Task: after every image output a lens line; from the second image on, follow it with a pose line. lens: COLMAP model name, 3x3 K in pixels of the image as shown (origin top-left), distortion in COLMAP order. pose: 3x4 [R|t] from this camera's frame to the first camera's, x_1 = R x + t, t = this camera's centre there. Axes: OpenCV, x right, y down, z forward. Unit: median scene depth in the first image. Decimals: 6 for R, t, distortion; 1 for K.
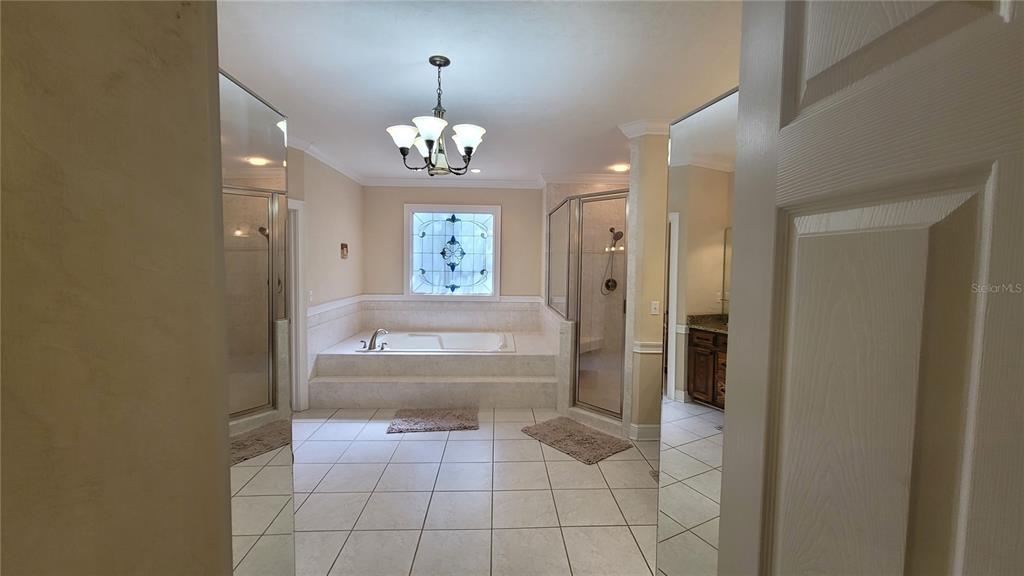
lens RADIAL K [[414.3, 0, 512.2], [0, 414.3, 284.3], [0, 0, 1]] dist [-0.002609, 0.001523]
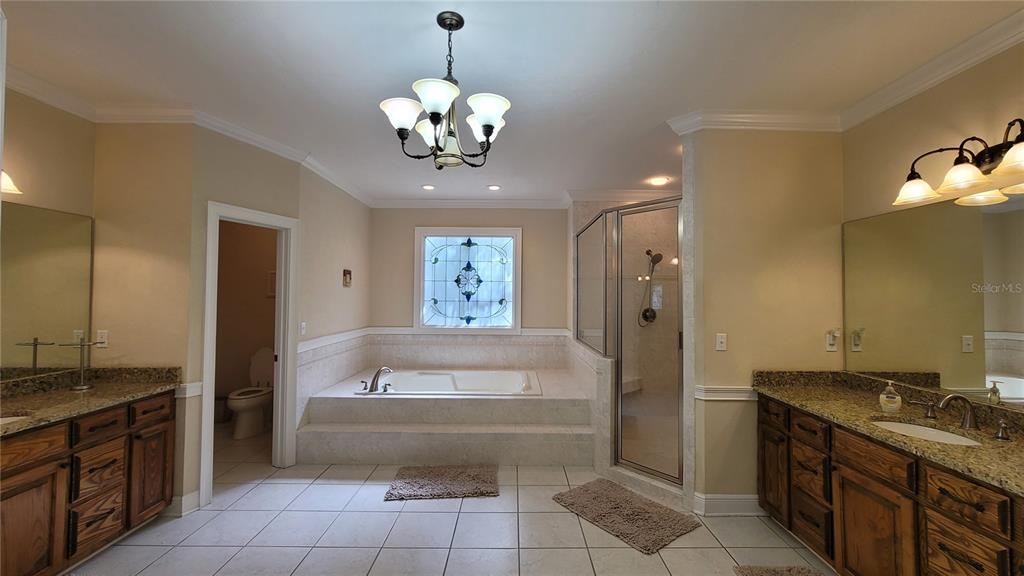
lens RADIAL K [[414.3, 0, 512.1], [0, 414.3, 284.4], [0, 0, 1]] dist [-0.002609, 0.001523]
pose [[0.999212, -0.007058, -0.039049, -0.019861], [0.003890, 0.996738, -0.080608, 0.008014], [0.039490, 0.080392, 0.995981, 0.162115]]
